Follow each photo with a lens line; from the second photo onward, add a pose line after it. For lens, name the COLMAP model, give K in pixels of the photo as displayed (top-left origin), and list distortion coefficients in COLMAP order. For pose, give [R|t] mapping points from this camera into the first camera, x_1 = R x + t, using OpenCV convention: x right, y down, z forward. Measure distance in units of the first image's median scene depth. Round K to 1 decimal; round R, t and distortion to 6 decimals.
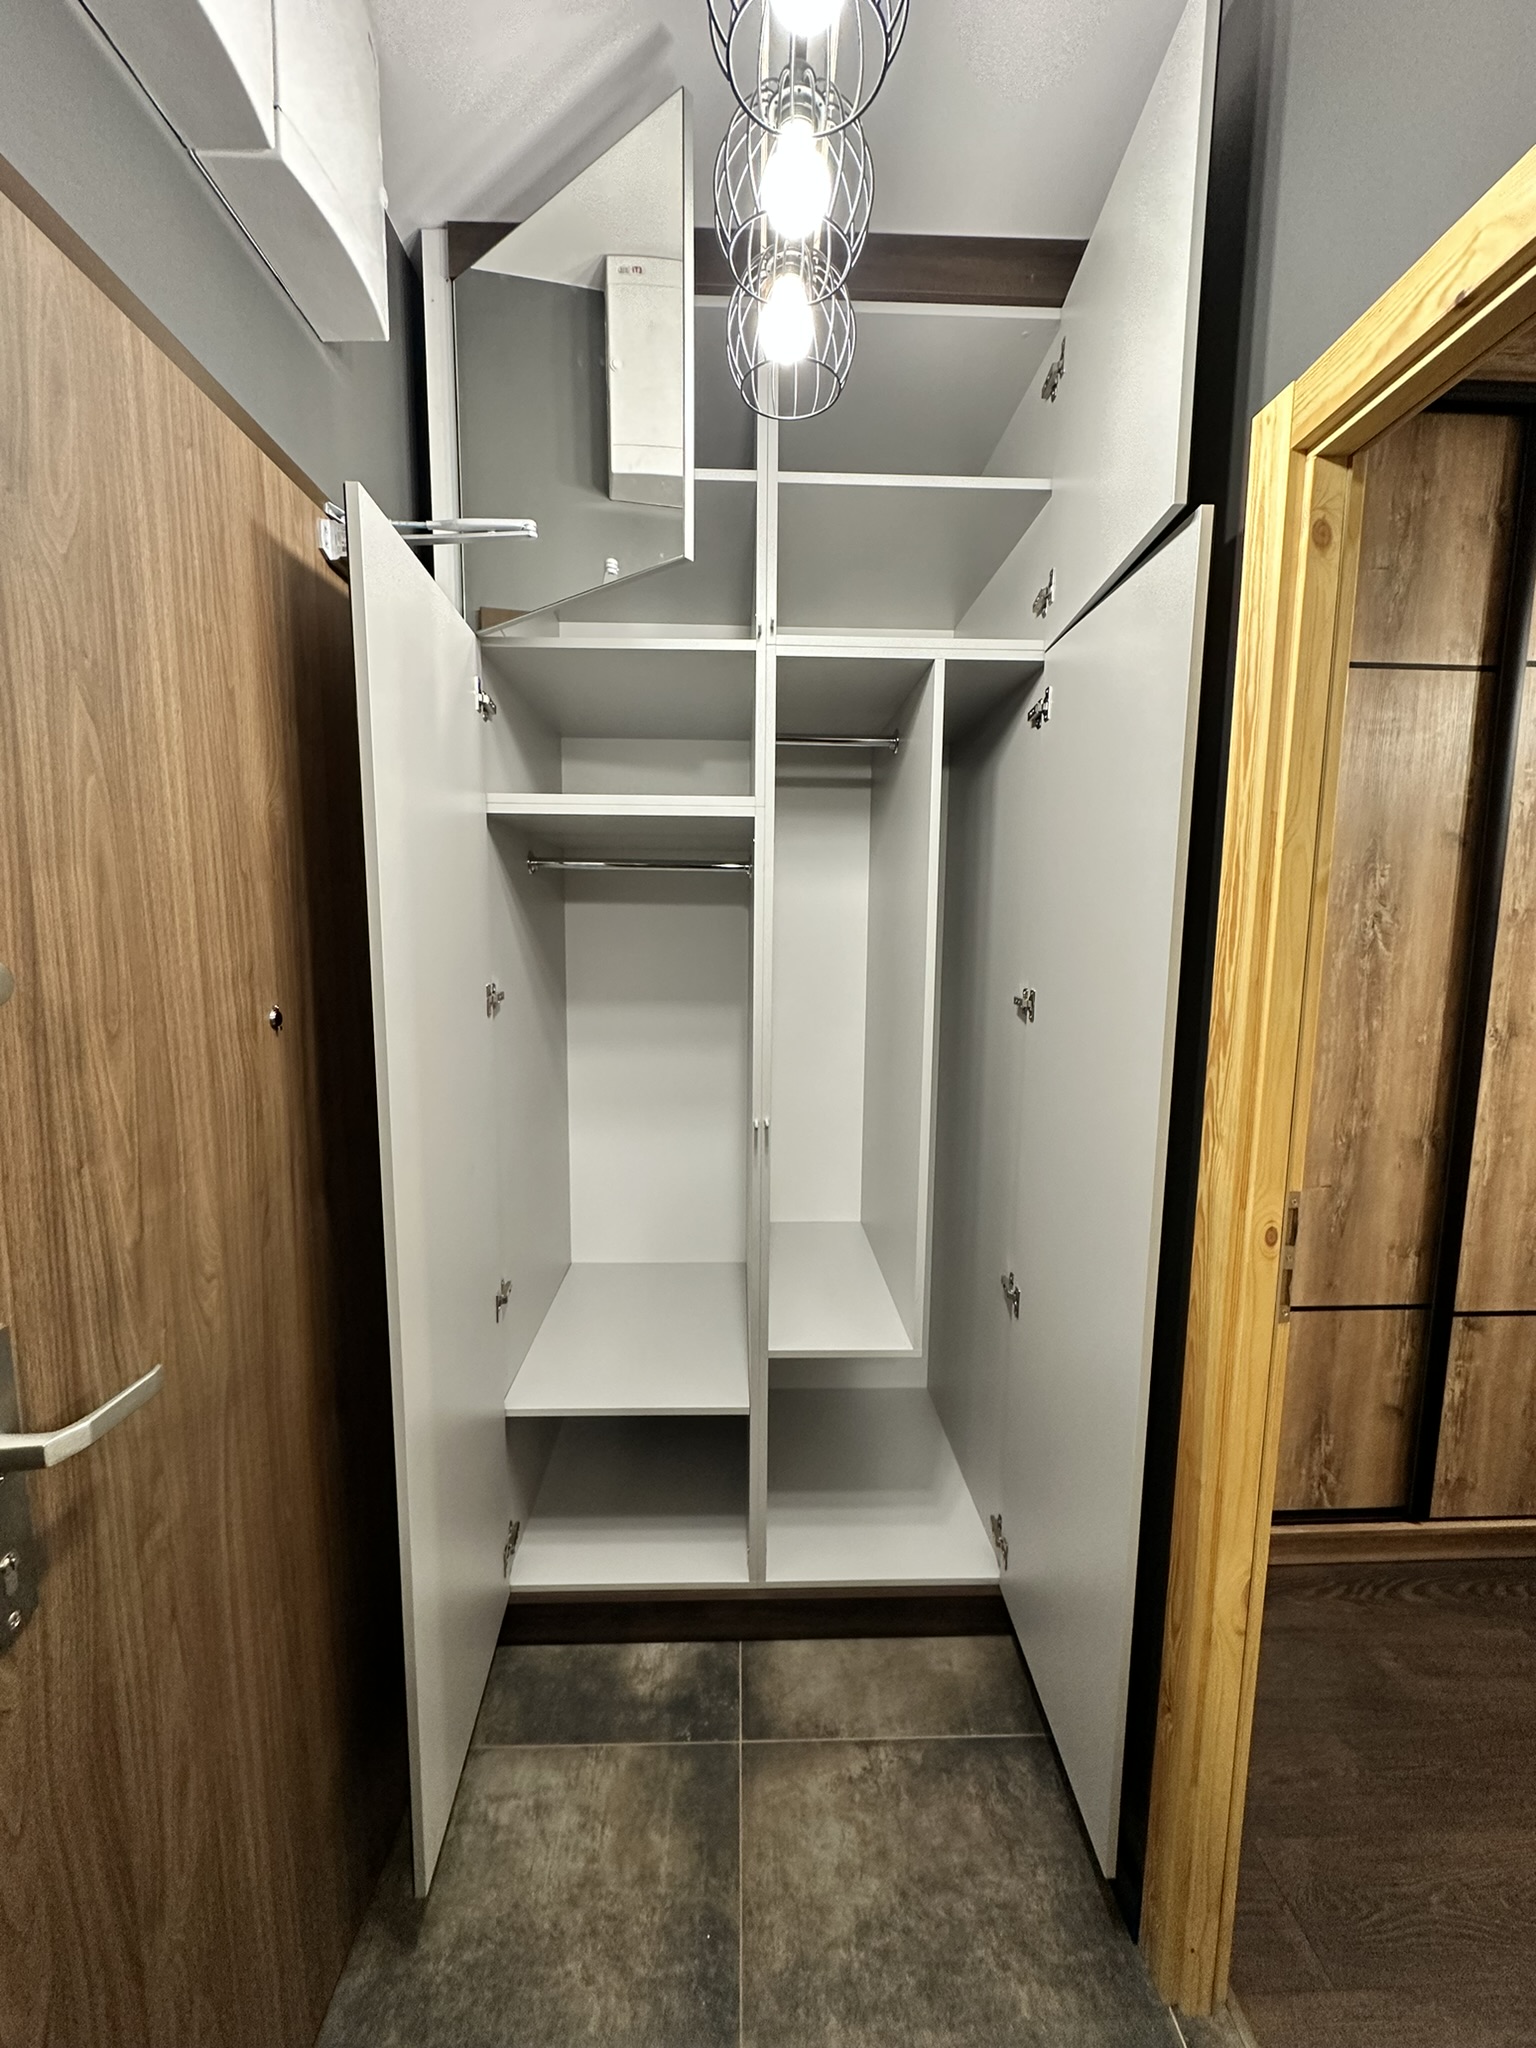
lens RADIAL K [[813.7, 0, 765.3], [0, 813.7, 1023.4], [0, 0, 1]] dist [-0.004688, 0.000534]
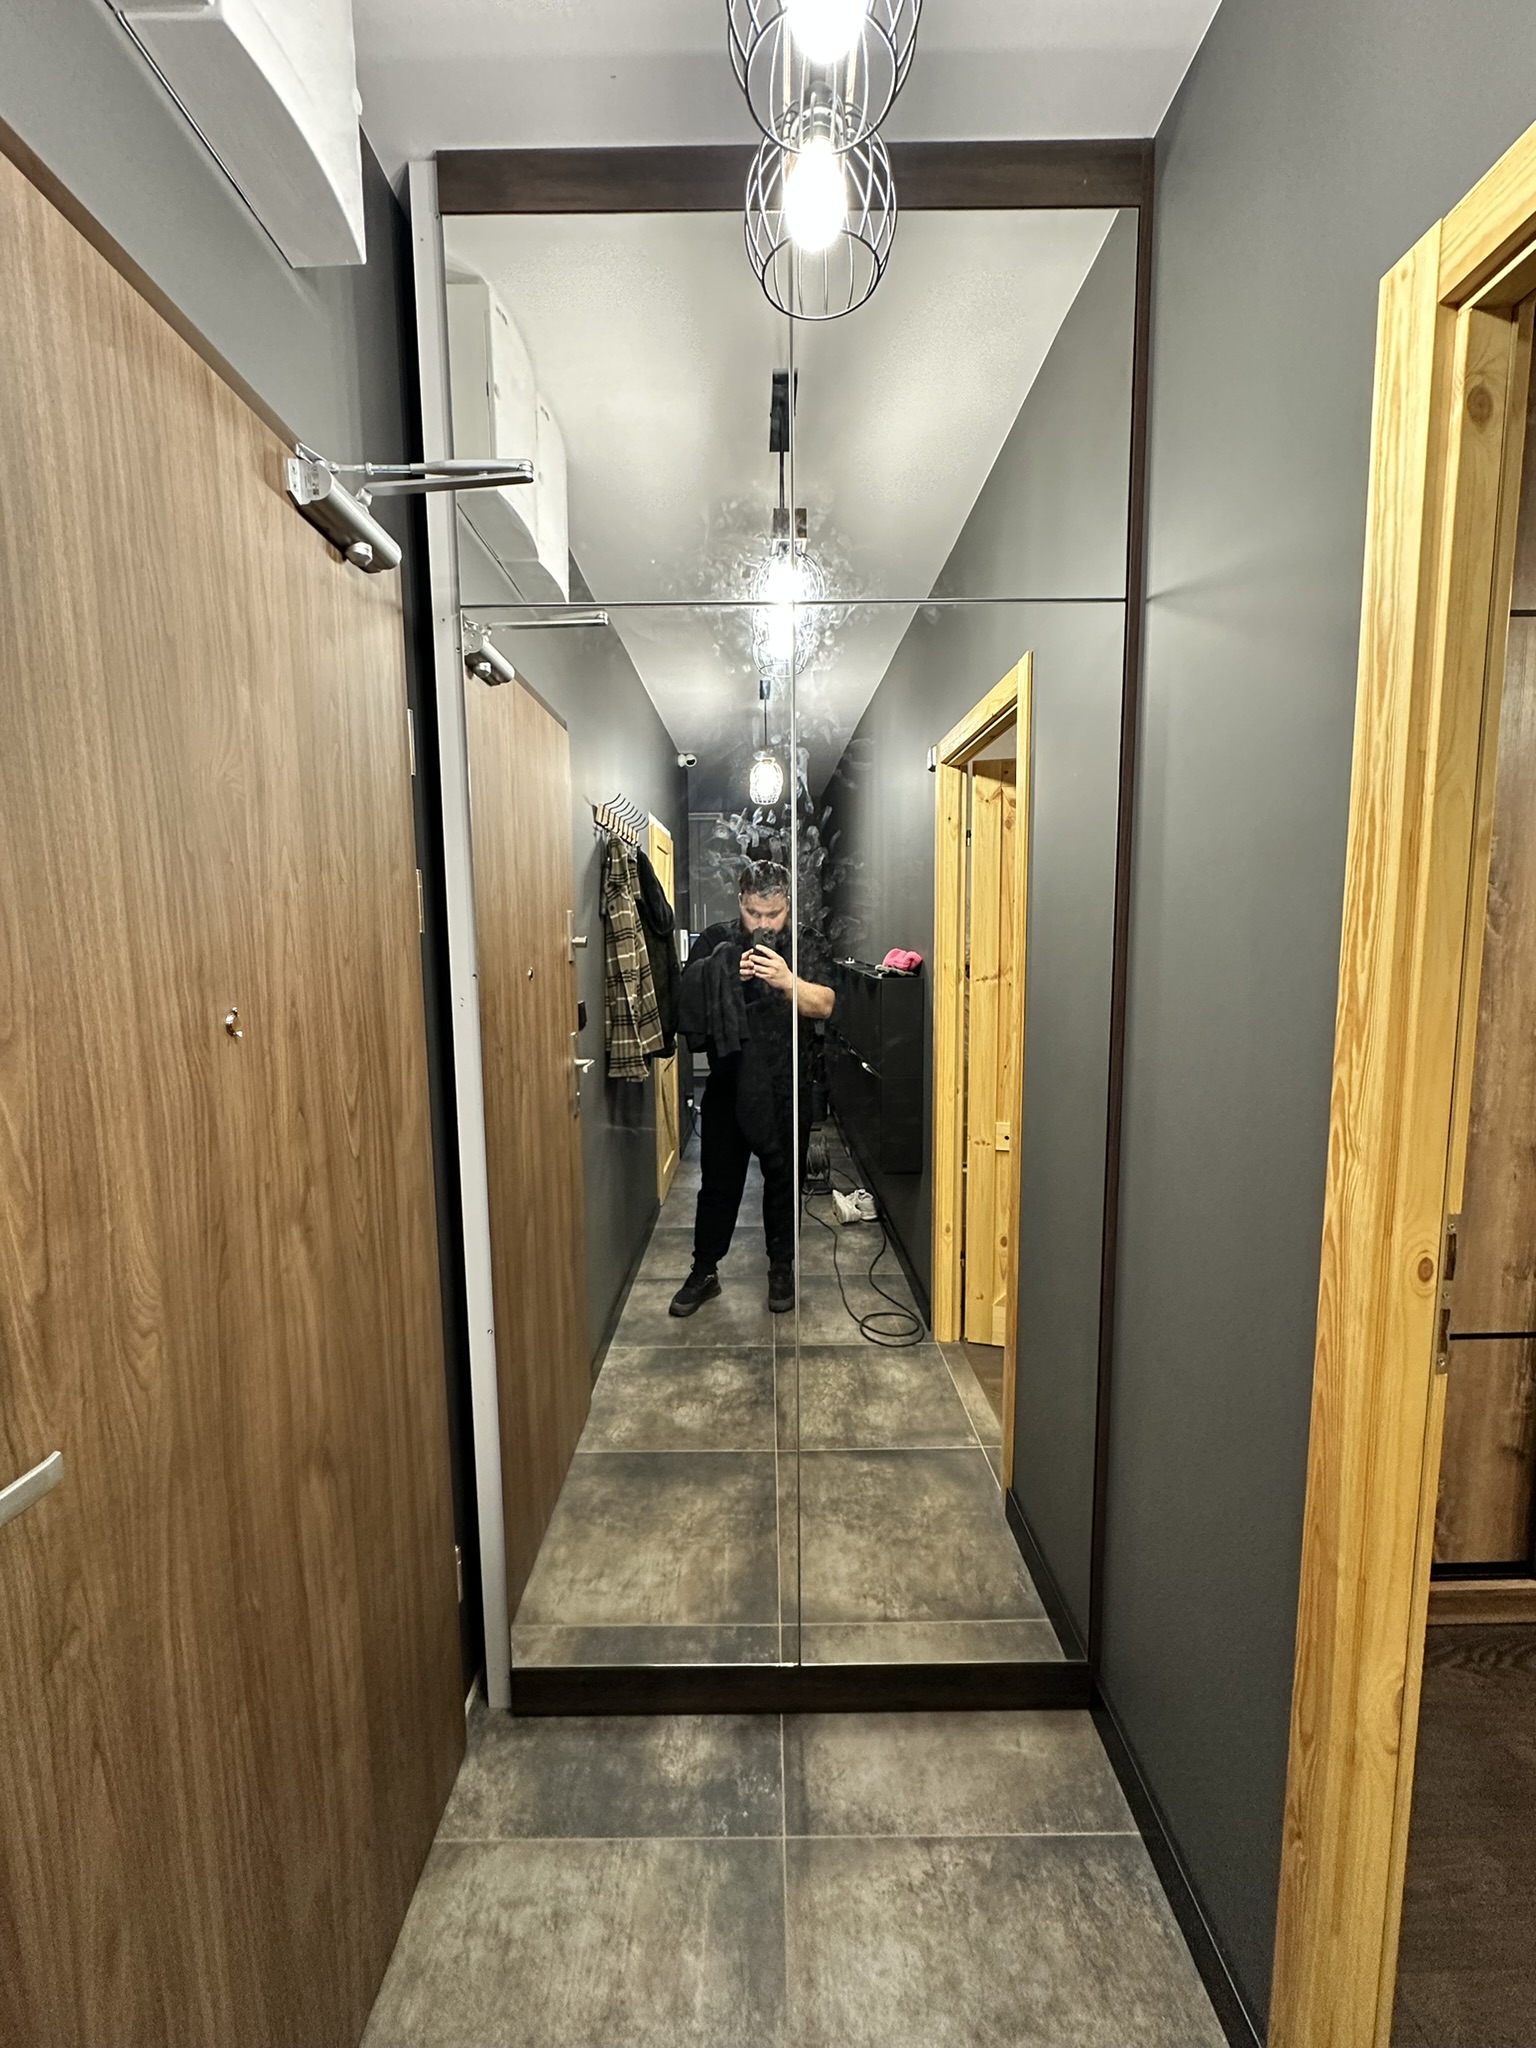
lens RADIAL K [[813.7, 0, 765.3], [0, 813.7, 1023.4], [0, 0, 1]] dist [-0.004688, 0.000534]
pose [[0.999344, -0.016356, -0.032302, -0.012098], [0.015926, 0.999782, -0.013535, 0.014589], [0.032516, 0.013012, 0.999387, 0.158577]]
